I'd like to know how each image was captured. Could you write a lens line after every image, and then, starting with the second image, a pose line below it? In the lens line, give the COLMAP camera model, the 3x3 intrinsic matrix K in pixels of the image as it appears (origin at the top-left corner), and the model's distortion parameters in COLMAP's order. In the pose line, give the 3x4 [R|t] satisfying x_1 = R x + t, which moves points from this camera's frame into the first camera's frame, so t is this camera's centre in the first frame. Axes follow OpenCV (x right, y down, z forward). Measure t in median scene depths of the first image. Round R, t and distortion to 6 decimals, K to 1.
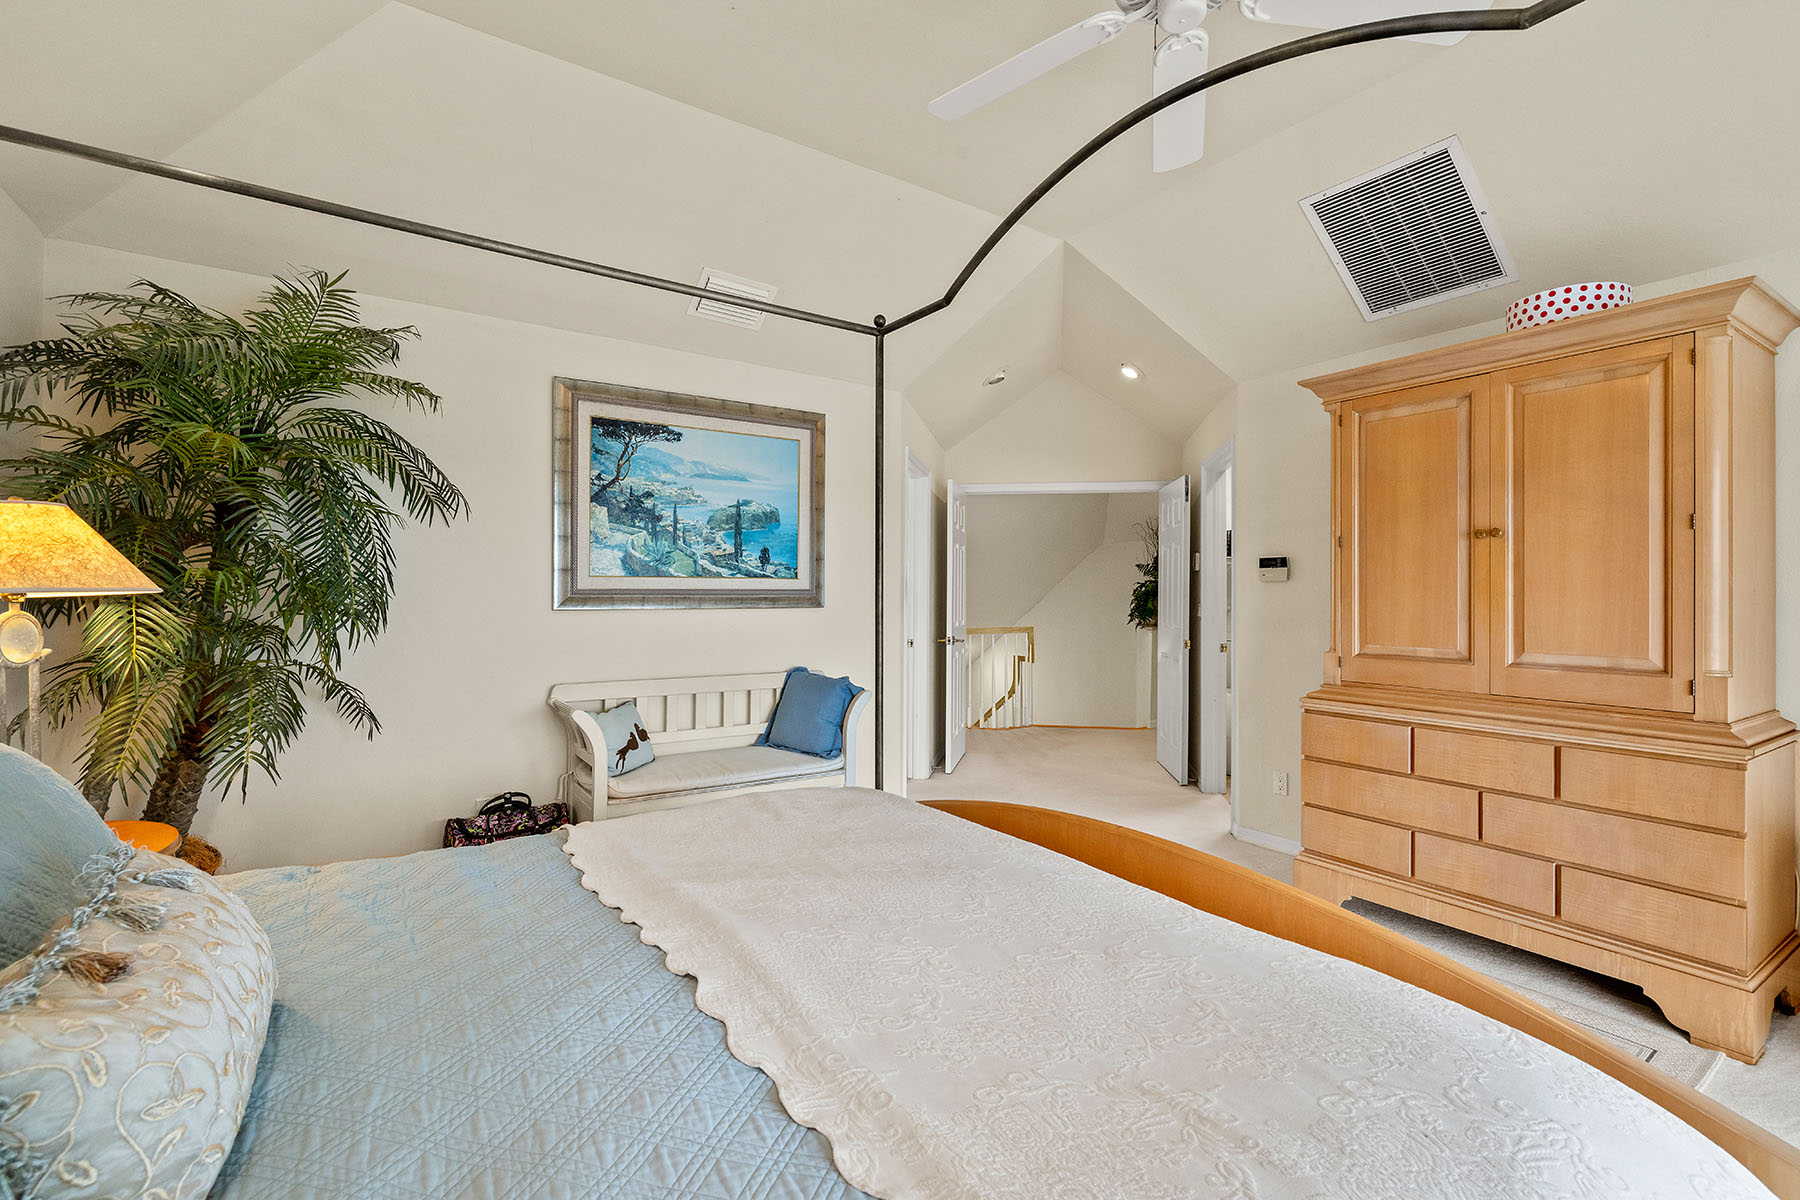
lens RADIAL K [[830.2, 0, 898.5], [0, 830.2, 592.0], [0, 0, 1]] dist [-0.000124, -0.000038]
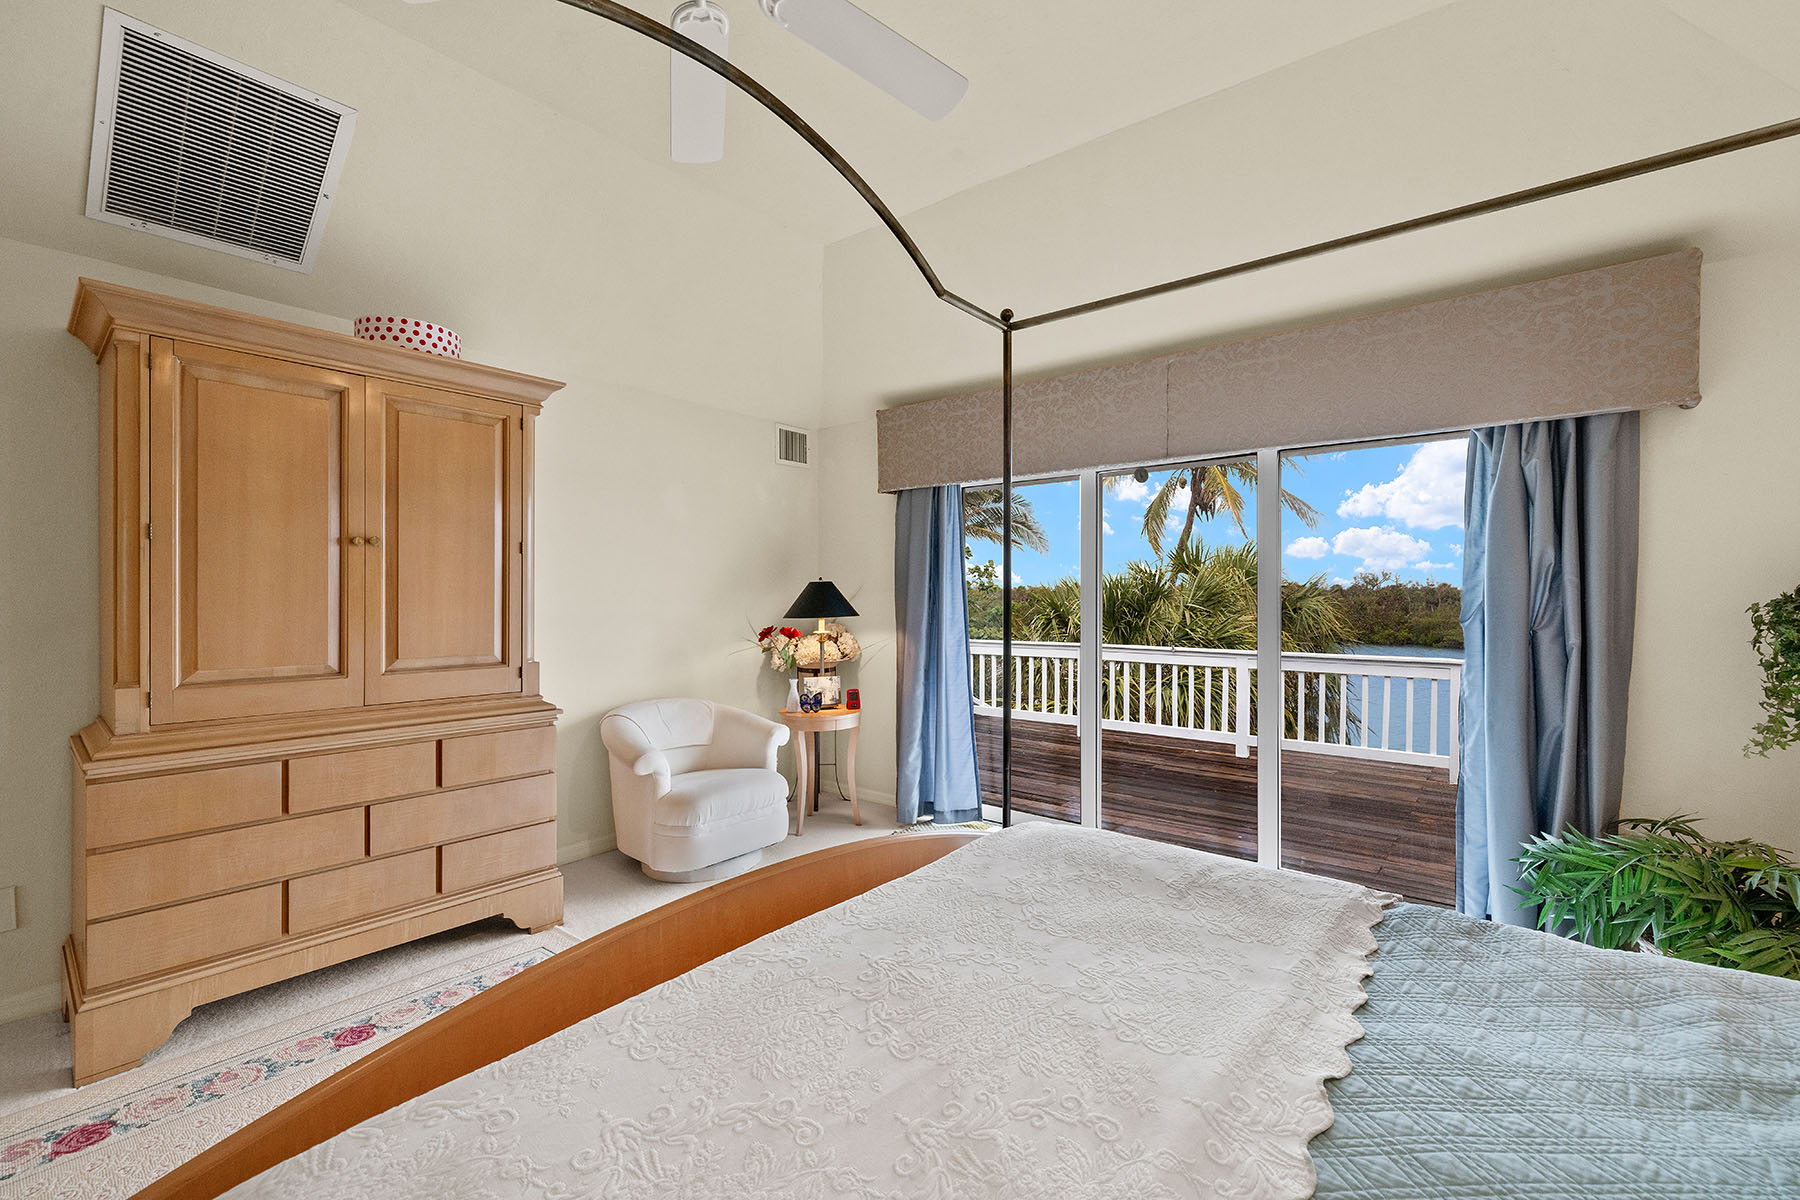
lens RADIAL K [[776.1, 0, 898.8], [0, 776.1, 603.1], [0, 0, 1]] dist [0.002863, -0.000108]
pose [[-0.324540, -0.014112, 0.945767, -0.357113], [-0.007571, 0.999895, 0.012322, -0.013848], [-0.945842, -0.003162, -0.324612, 0.702708]]
